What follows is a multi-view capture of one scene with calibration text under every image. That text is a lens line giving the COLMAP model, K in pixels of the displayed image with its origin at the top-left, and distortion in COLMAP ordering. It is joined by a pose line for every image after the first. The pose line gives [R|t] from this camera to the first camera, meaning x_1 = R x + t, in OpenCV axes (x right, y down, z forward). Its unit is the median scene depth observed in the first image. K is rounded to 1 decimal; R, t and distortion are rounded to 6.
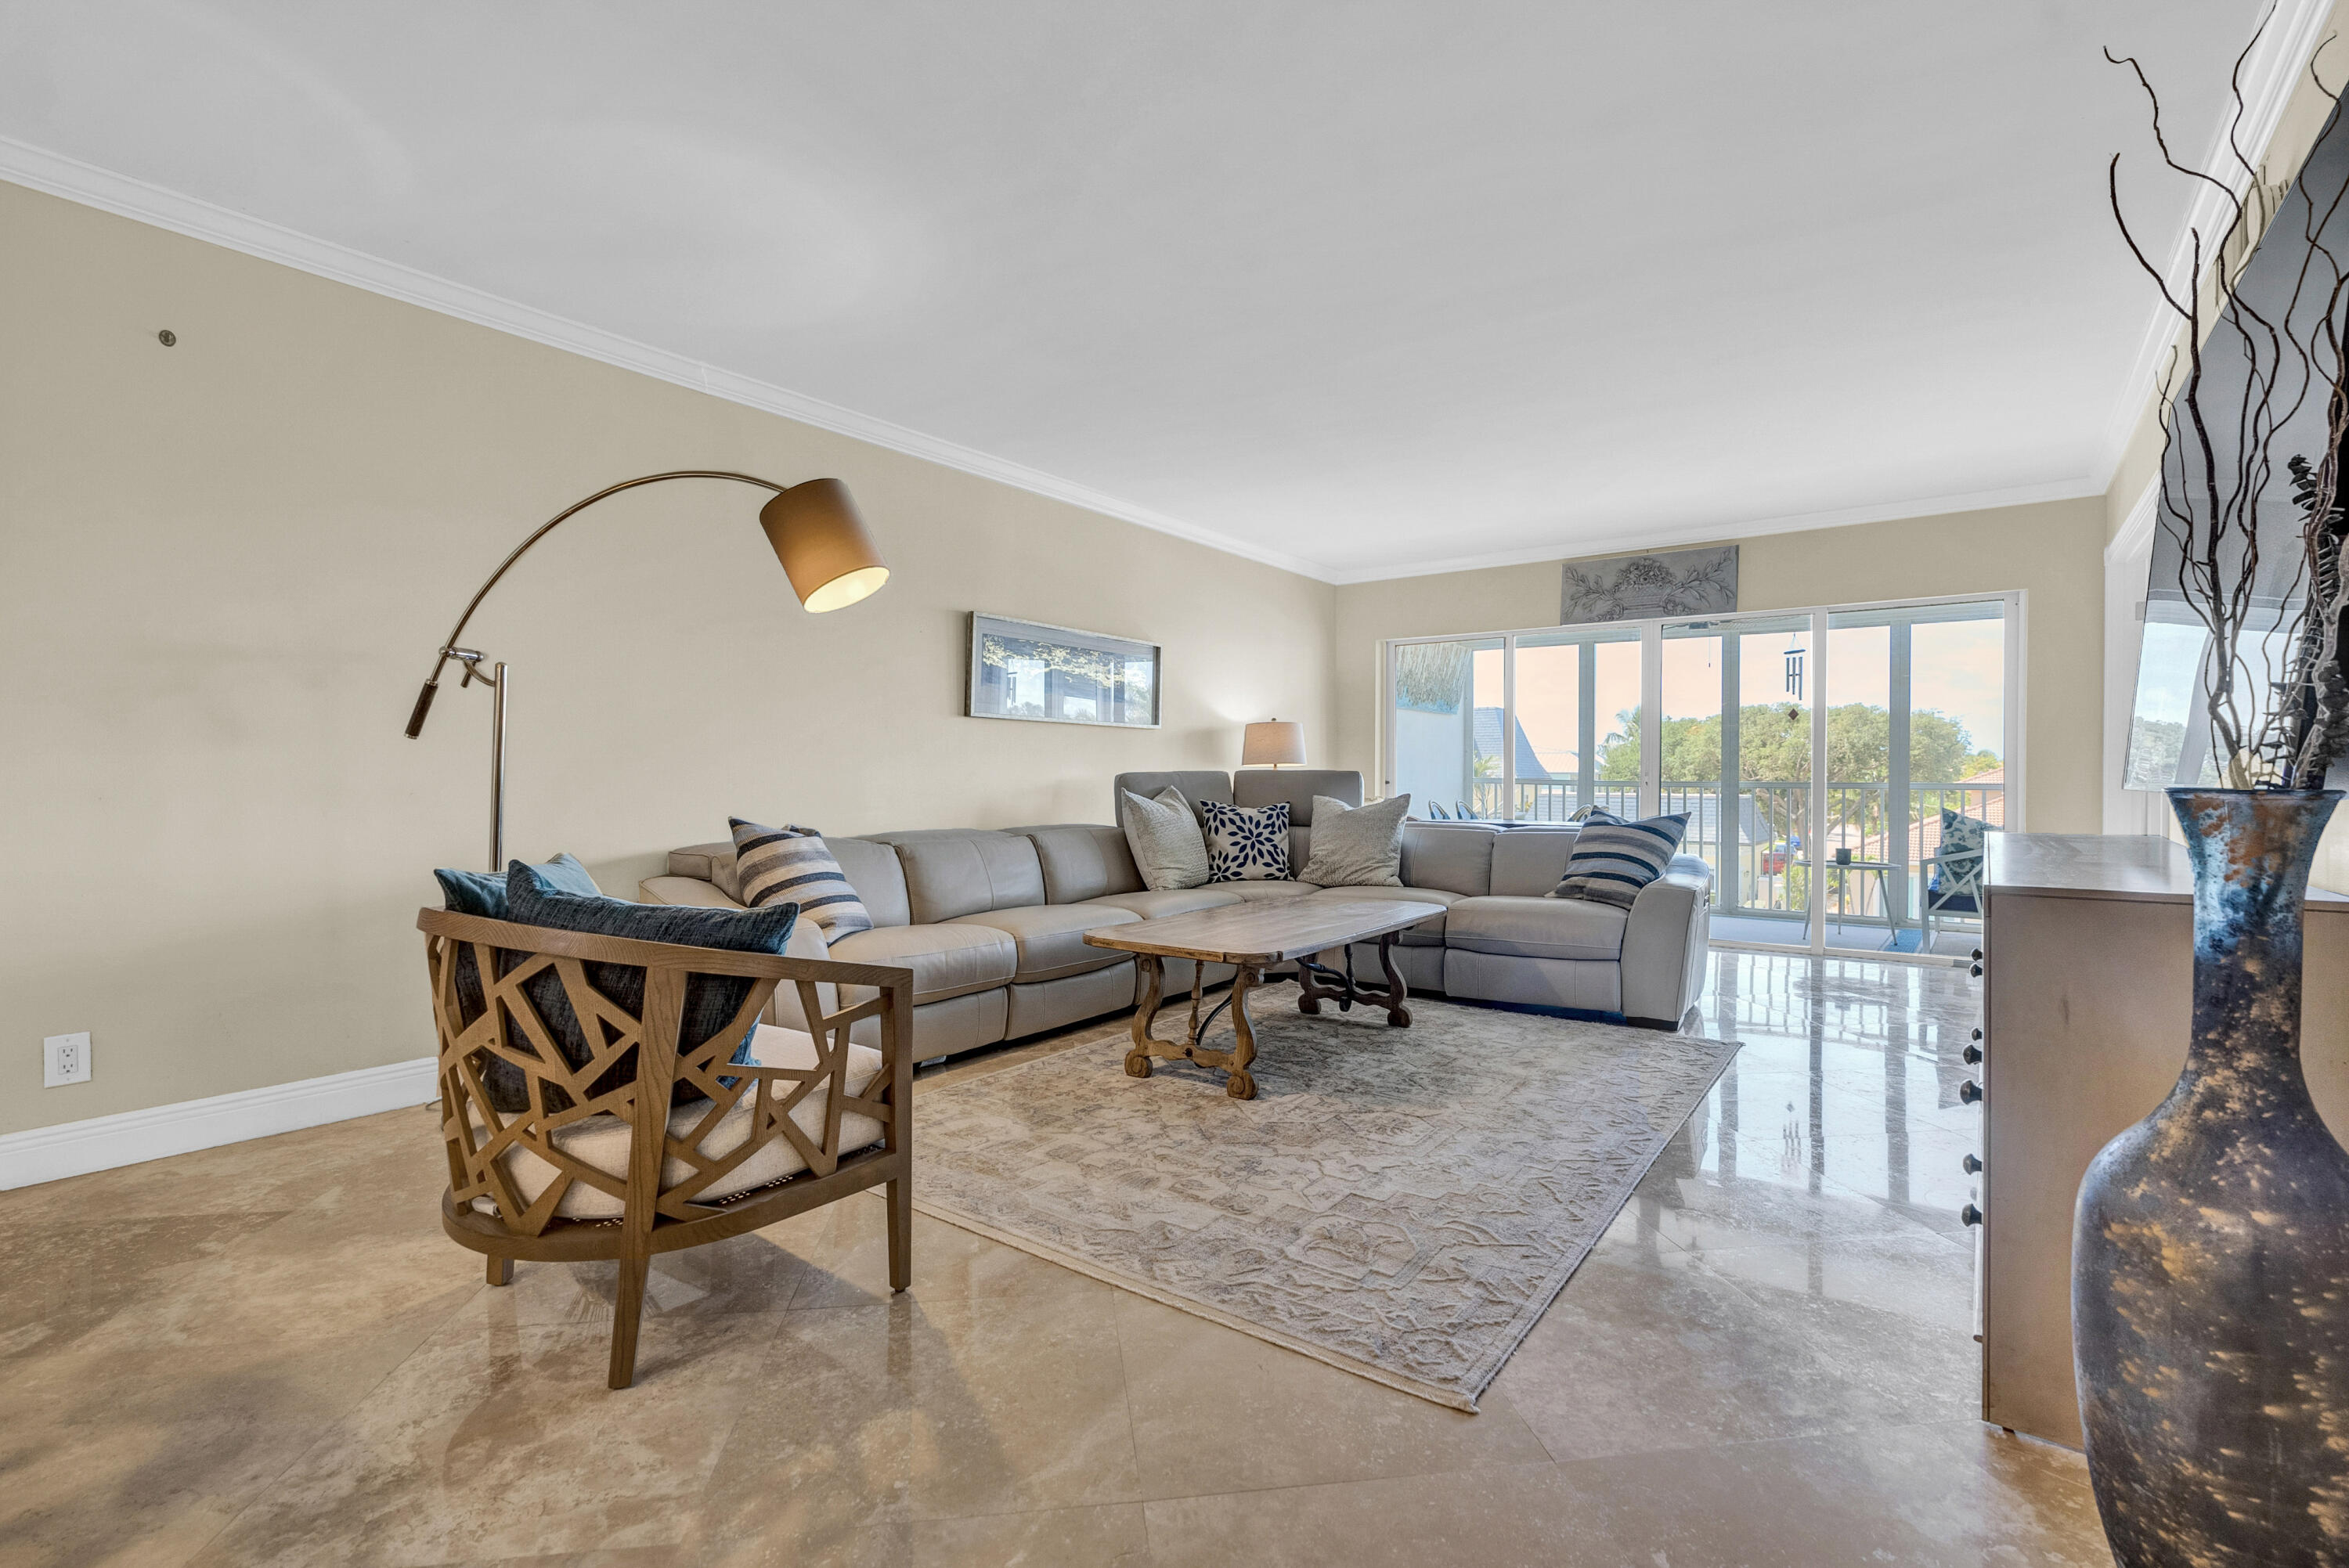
lens RADIAL K [[1067.8, 0, 1192.6], [0, 1067.8, 767.6], [0, 0, 1]] dist [-0.009665, 0.002355]
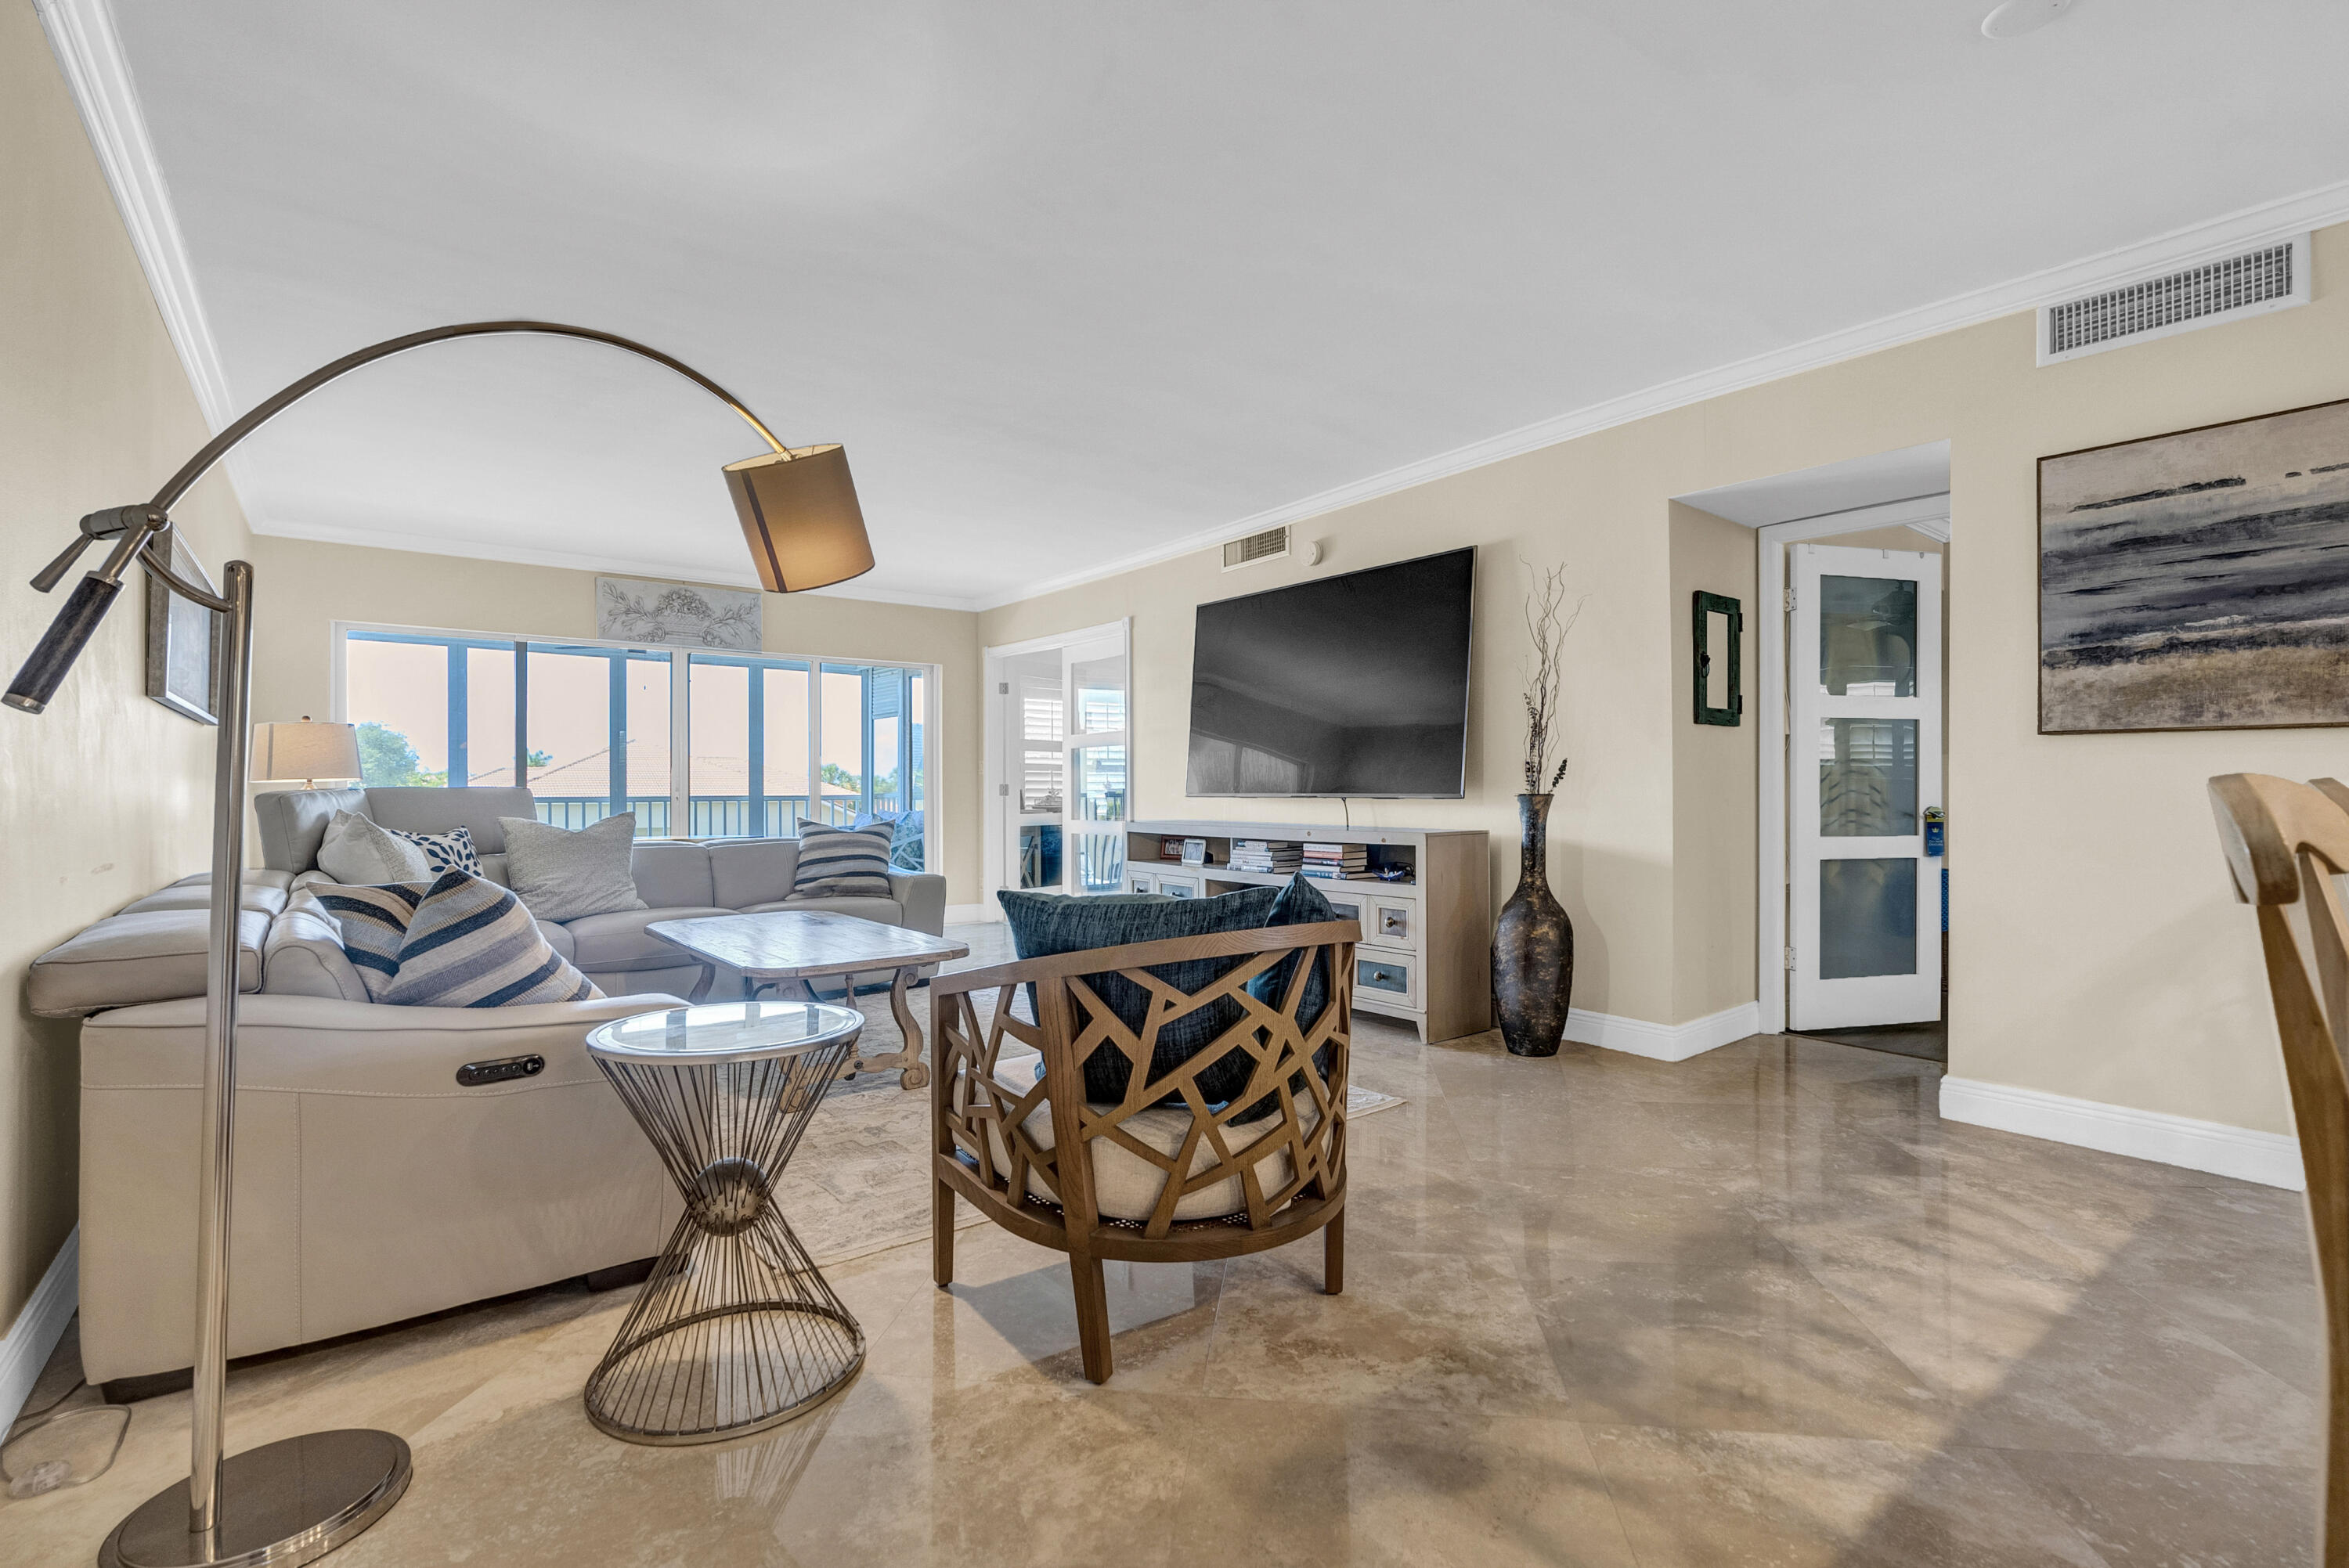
lens RADIAL K [[1067.8, 0, 1182.1], [0, 1067.8, 794.4], [0, 0, 1]] dist [-0.009665, 0.002355]
pose [[0.272602, -0.006267, 0.962106, -0.568606], [-0.003983, 0.999963, 0.007642, 0.000002], [-0.962119, -0.005916, 0.272567, 0.269254]]
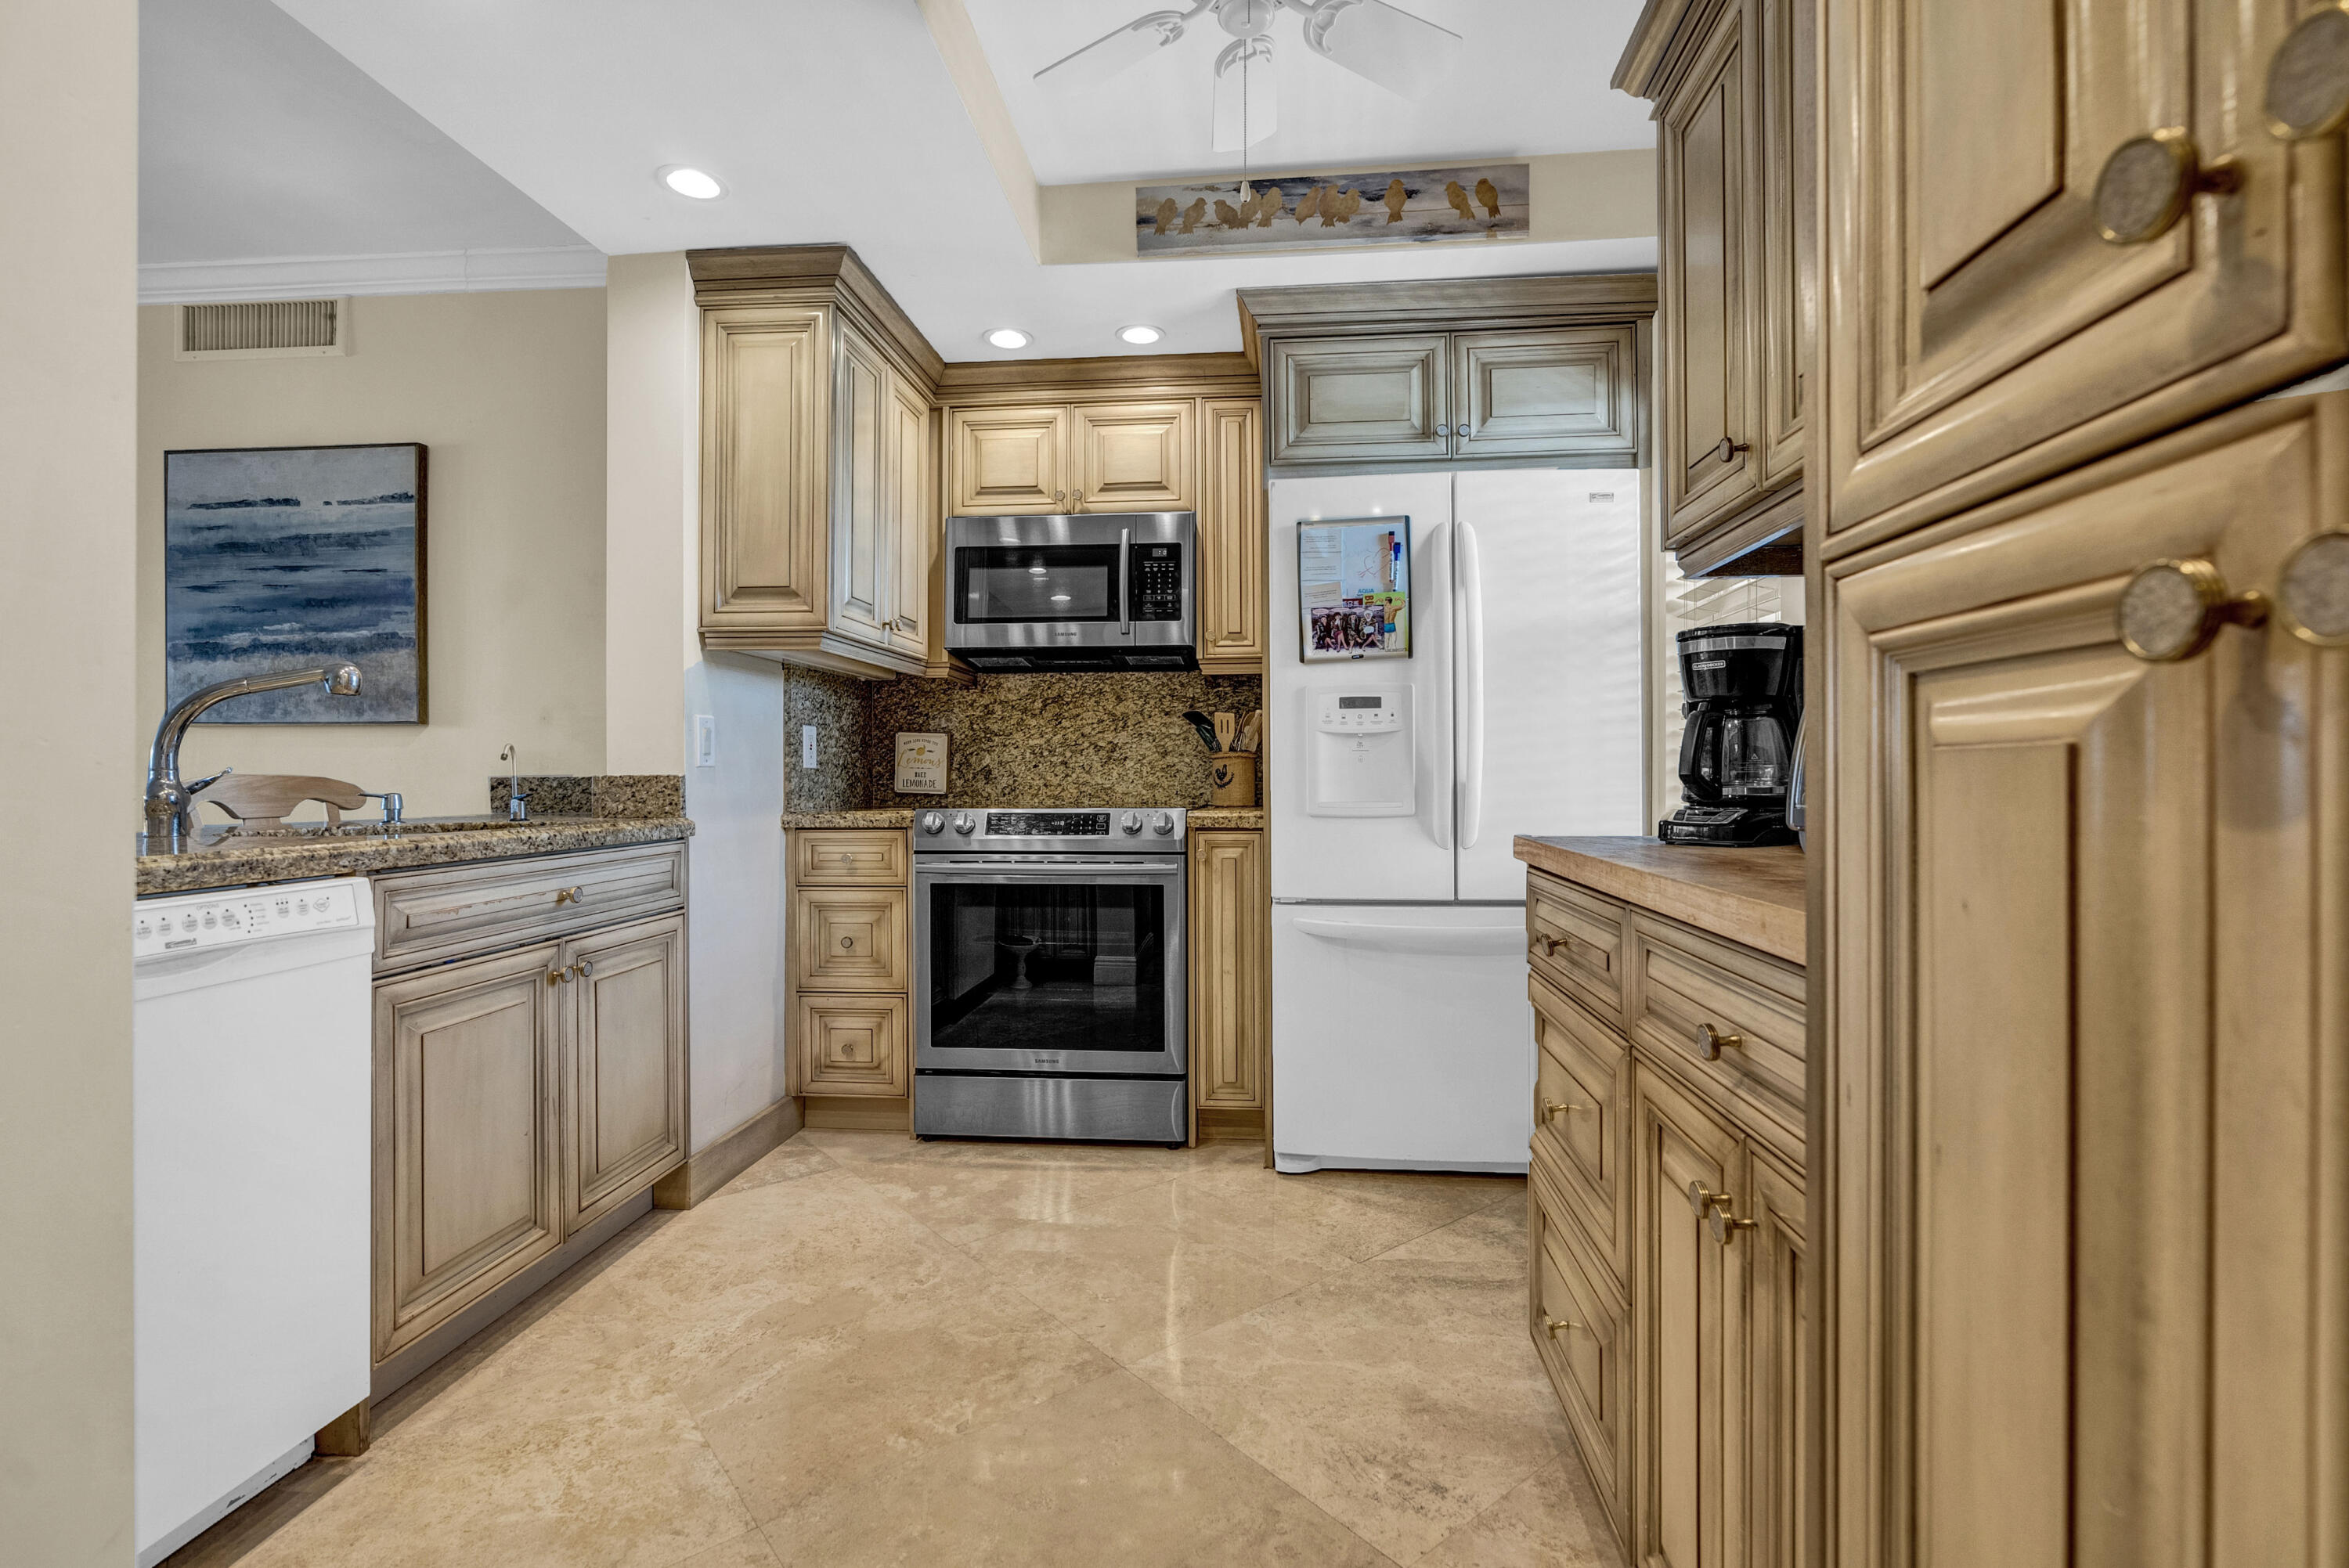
lens RADIAL K [[1067.8, 0, 1194.8], [0, 1067.8, 770.8], [0, 0, 1]] dist [-0.009665, 0.002355]
pose [[-0.523209, 0.001761, 0.852203, -0.670600], [-0.004222, 0.999980, -0.004658, -0.004809], [-0.852194, -0.006035, -0.523191, -0.185960]]
